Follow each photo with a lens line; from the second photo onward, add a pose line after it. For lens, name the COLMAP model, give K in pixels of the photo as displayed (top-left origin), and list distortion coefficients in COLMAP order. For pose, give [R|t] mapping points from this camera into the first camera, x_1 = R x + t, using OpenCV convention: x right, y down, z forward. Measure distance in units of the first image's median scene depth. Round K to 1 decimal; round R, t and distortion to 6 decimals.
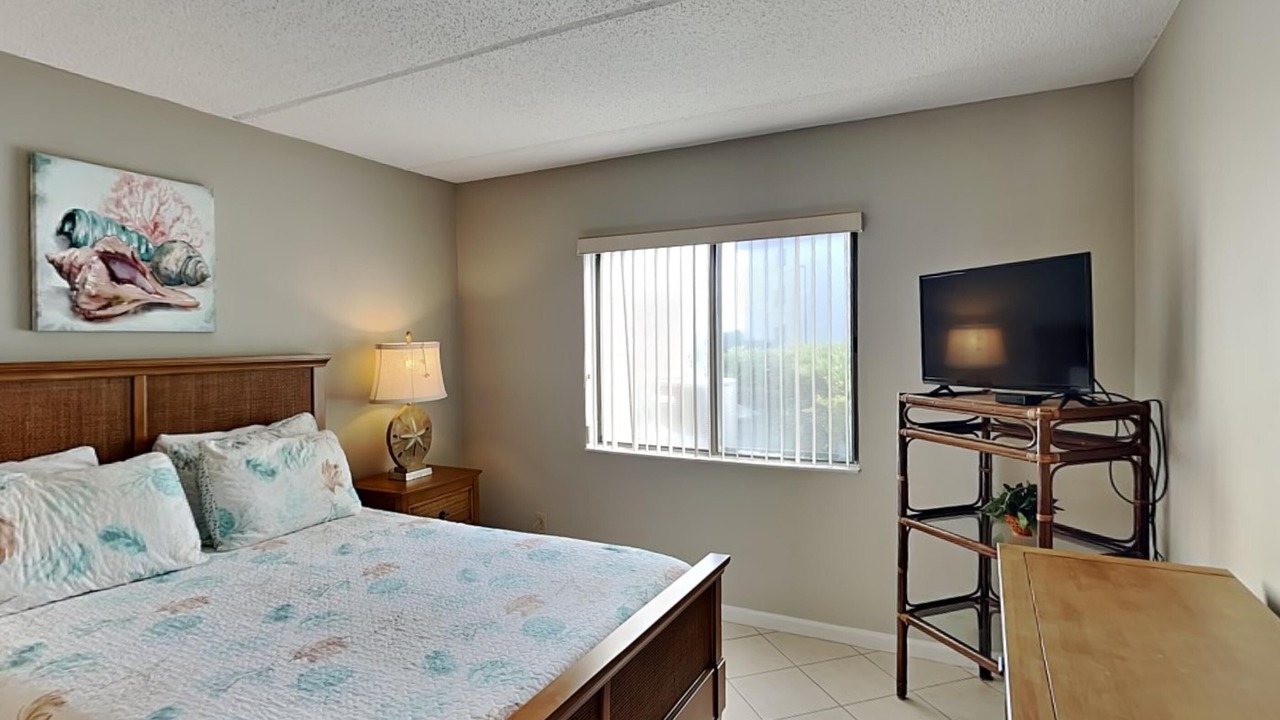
lens RADIAL K [[633.2, 0, 647.0], [0, 633.2, 336.7], [0, 0, 1]] dist [-0.004418, -0.002507]
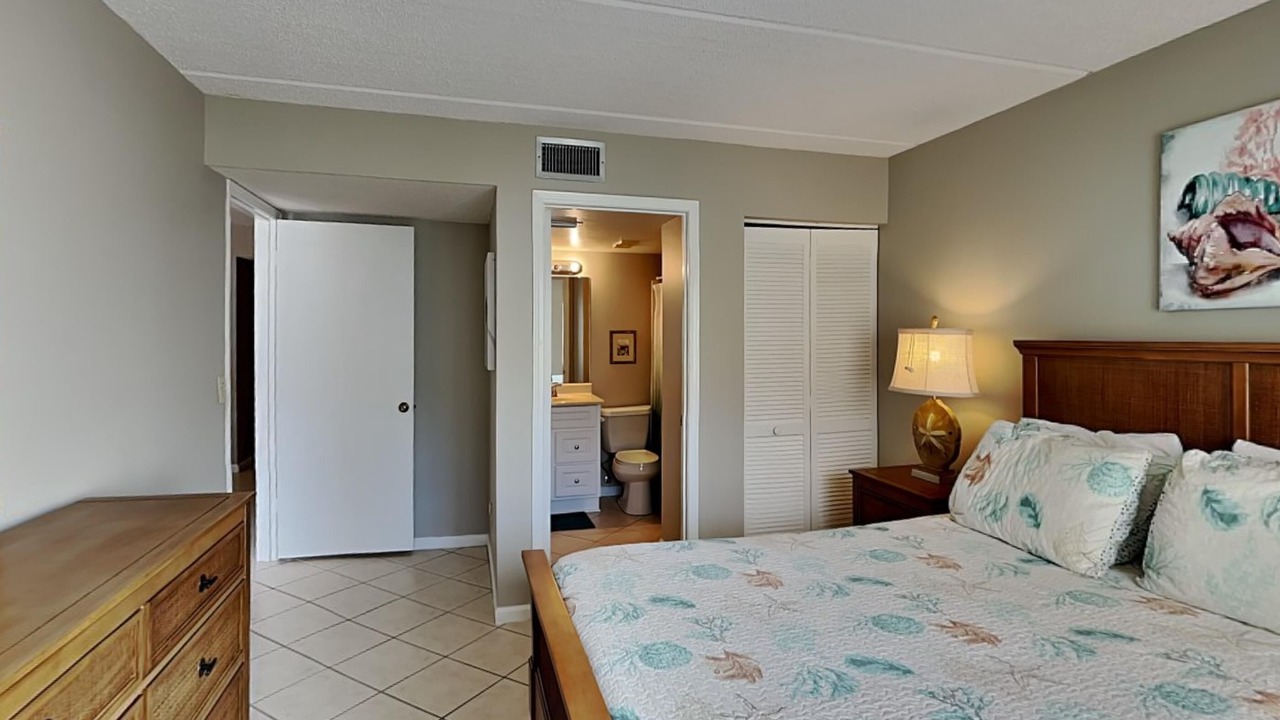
lens RADIAL K [[633.2, 0, 647.0], [0, 633.2, 336.7], [0, 0, 1]] dist [-0.004418, -0.002507]
pose [[-0.727439, 0.012004, -0.686067, 0.299901], [0.017196, 0.999852, -0.000739, 0.017310], [0.685957, -0.012335, -0.727538, 1.104640]]
